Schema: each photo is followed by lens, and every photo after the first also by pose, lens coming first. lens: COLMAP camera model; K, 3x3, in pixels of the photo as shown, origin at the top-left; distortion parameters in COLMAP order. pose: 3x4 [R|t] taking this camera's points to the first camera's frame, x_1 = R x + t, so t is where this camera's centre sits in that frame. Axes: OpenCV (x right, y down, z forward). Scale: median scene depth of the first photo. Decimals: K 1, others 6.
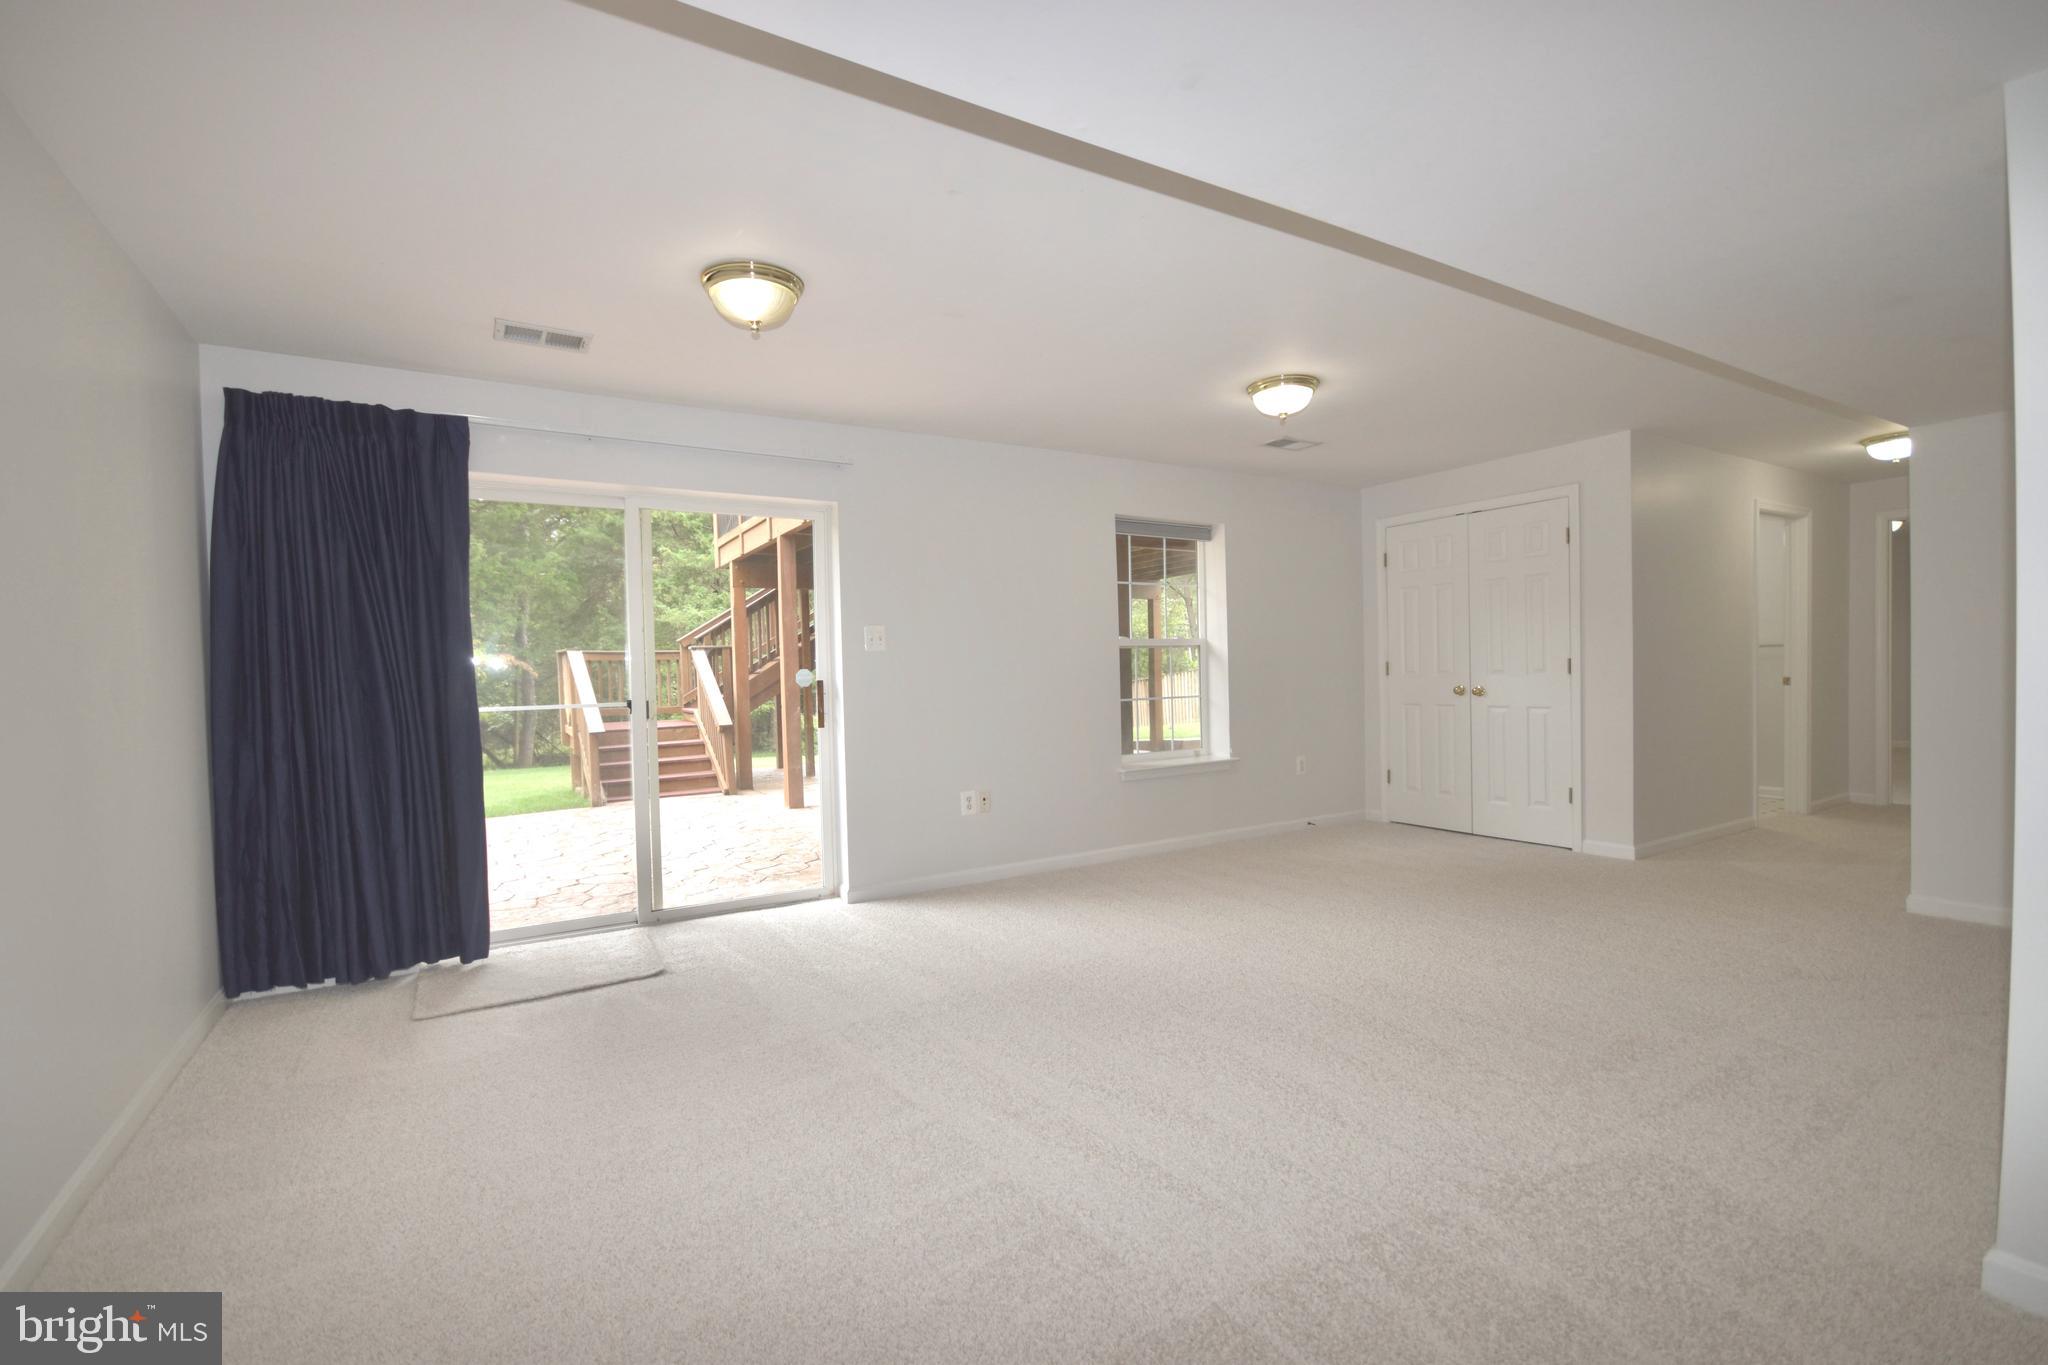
lens RADIAL K [[904.0, 0, 1022.4], [0, 904.0, 694.5], [0, 0, 1]] dist [0.007069, -0.010701]
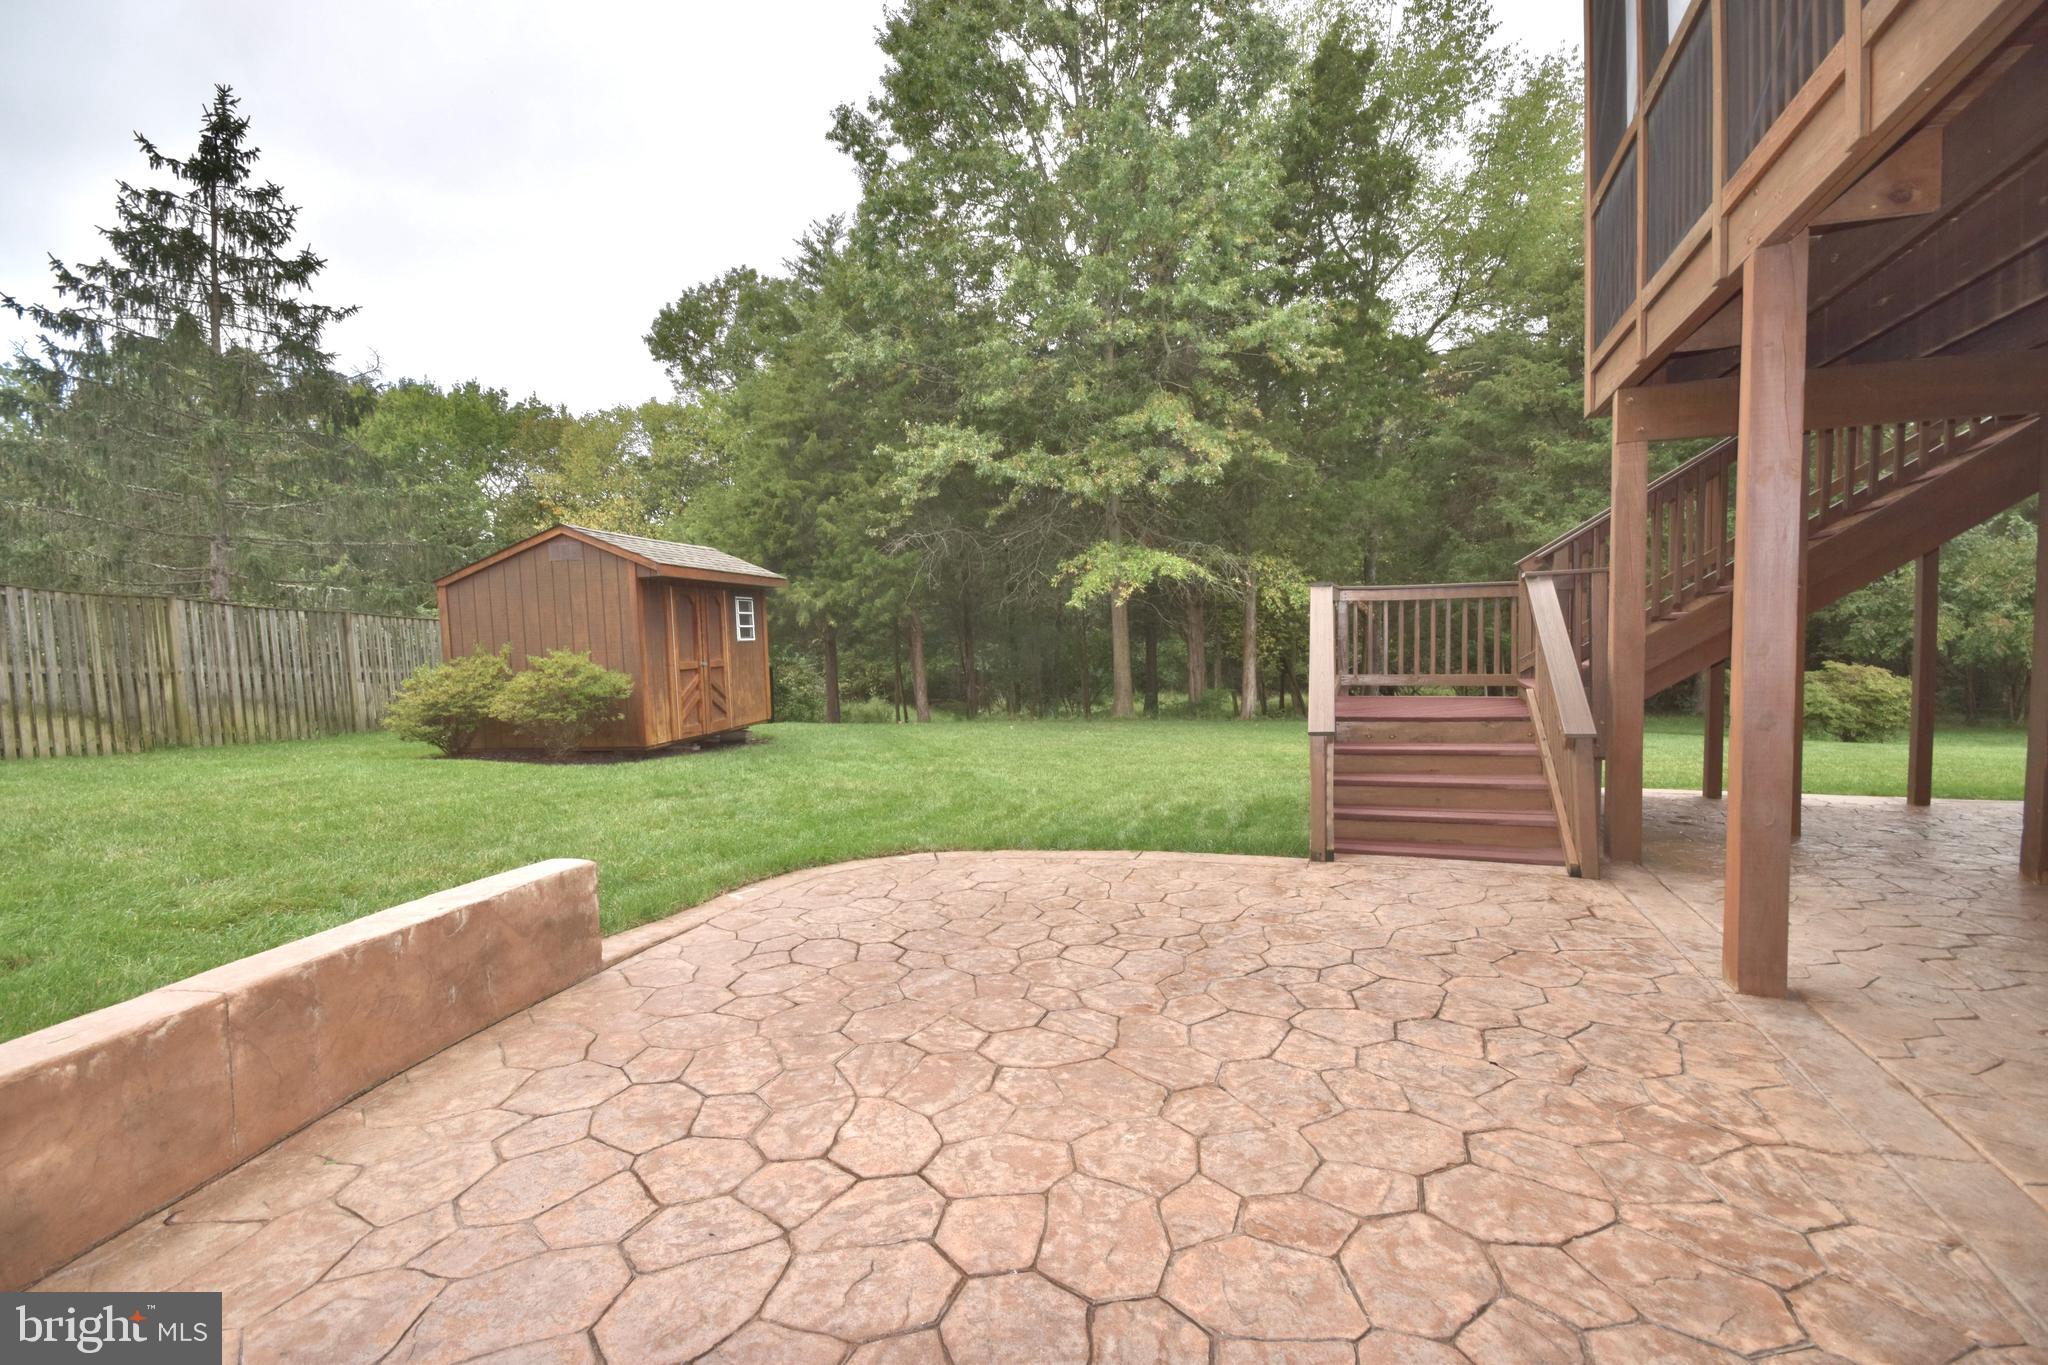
lens RADIAL K [[904.0, 0, 1024.3], [0, 904.0, 683.2], [0, 0, 1]] dist [0.007069, -0.010701]
pose [[0.612378, 0.054437, -0.788689, -0.228643], [-0.007617, 0.997986, 0.062969, -0.034192], [0.790529, -0.032553, 0.611559, 0.820784]]
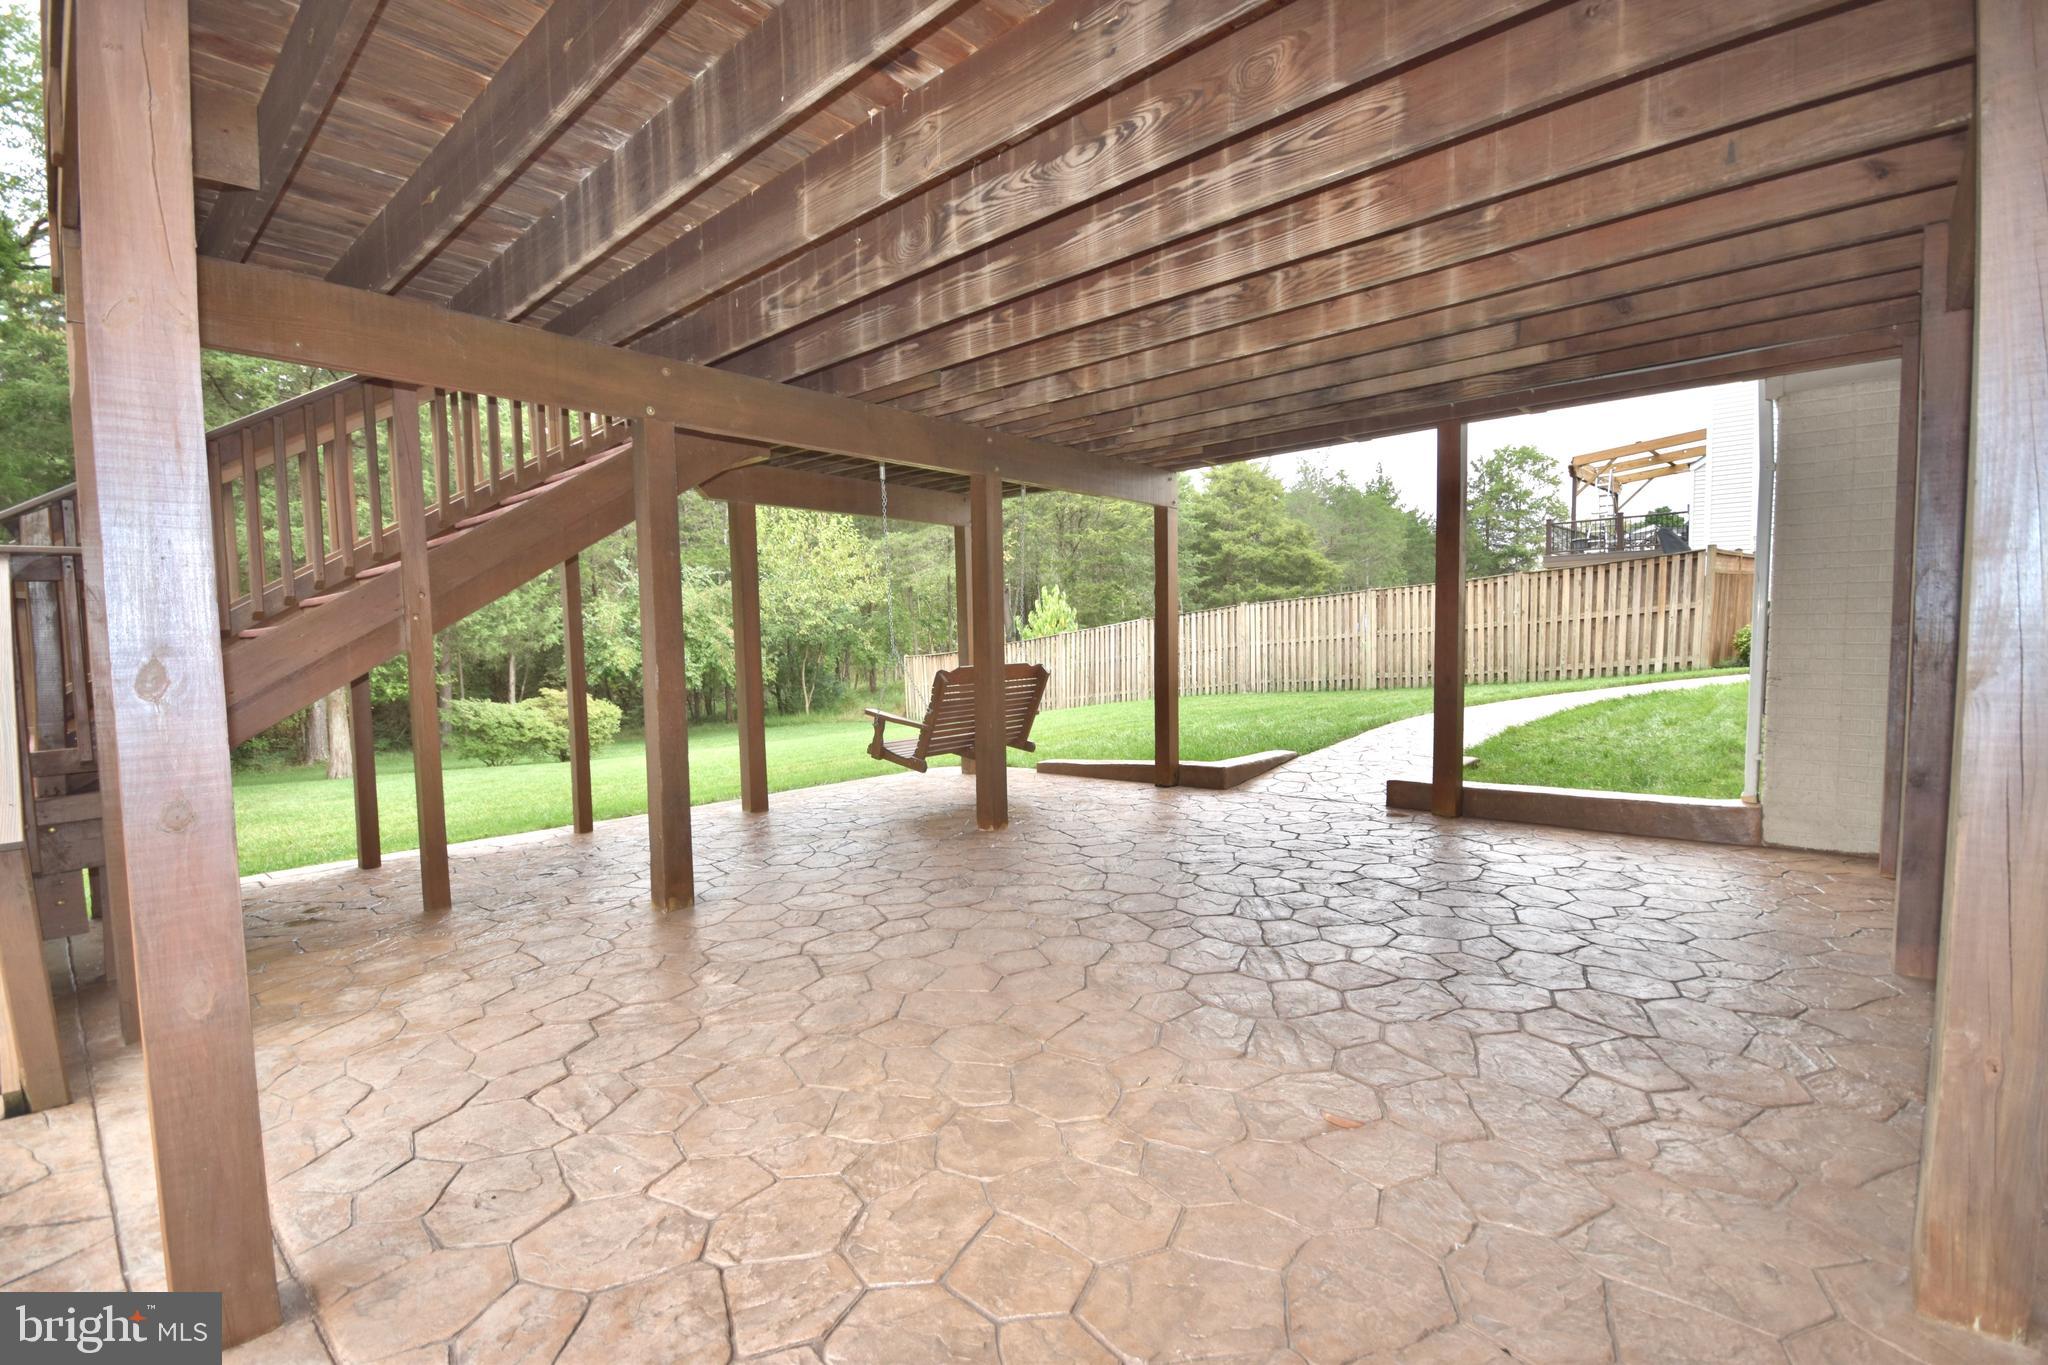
lens RADIAL K [[904.0, 0, 1024.9], [0, 904.0, 676.8], [0, 0, 1]] dist [0.007069, -0.010701]
pose [[0.960113, -0.004154, 0.279582, -0.217840], [0.000680, 0.999921, 0.012522, -0.018650], [-0.279612, -0.011833, 0.960040, 1.214980]]
